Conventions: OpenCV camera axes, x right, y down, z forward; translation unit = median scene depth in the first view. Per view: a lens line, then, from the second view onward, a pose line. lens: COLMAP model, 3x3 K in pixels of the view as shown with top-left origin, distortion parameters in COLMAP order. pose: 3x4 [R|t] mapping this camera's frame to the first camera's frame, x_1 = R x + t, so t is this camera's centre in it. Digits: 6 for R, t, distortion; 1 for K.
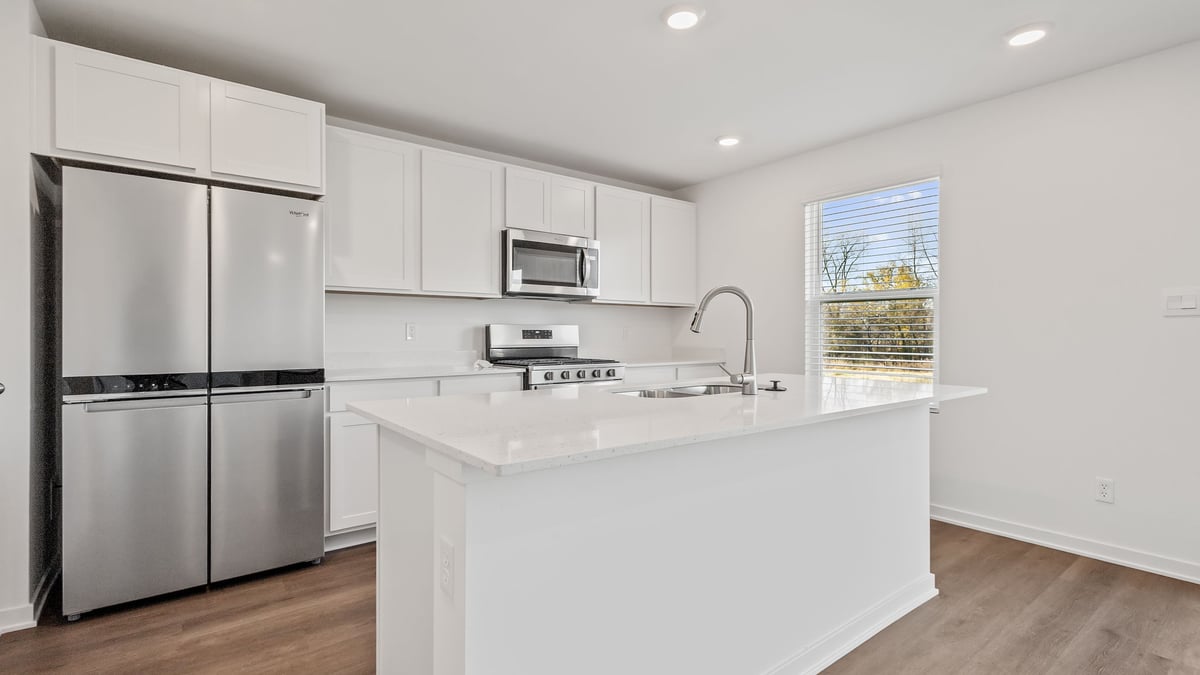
lens RADIAL K [[547.2, 0, 599.3], [0, 547.2, 333.8], [0, 0, 1]] dist [-0.000379, -0.000671]
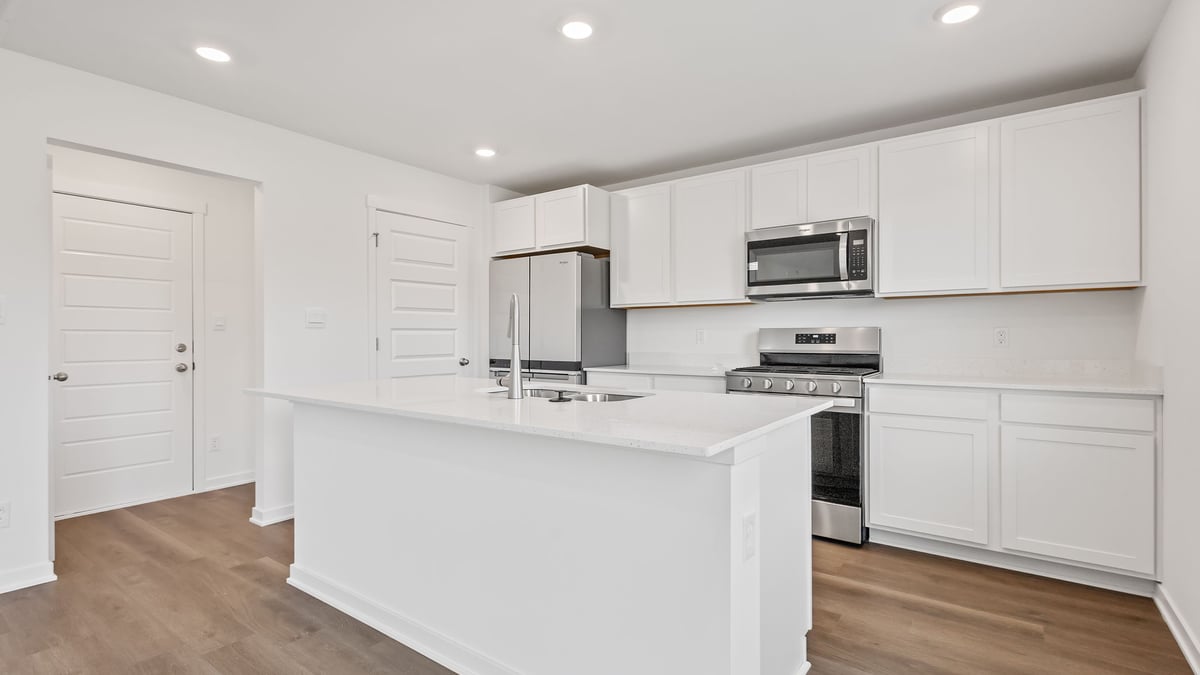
lens RADIAL K [[547.2, 0, 594.7], [0, 547.2, 340.2], [0, 0, 1]] dist [-0.000379, -0.000671]
pose [[0.278723, 0.005749, -0.960354, 0.684220], [0.003742, 0.999968, 0.007072, -0.004414], [0.960364, -0.005564, 0.278693, 0.441890]]
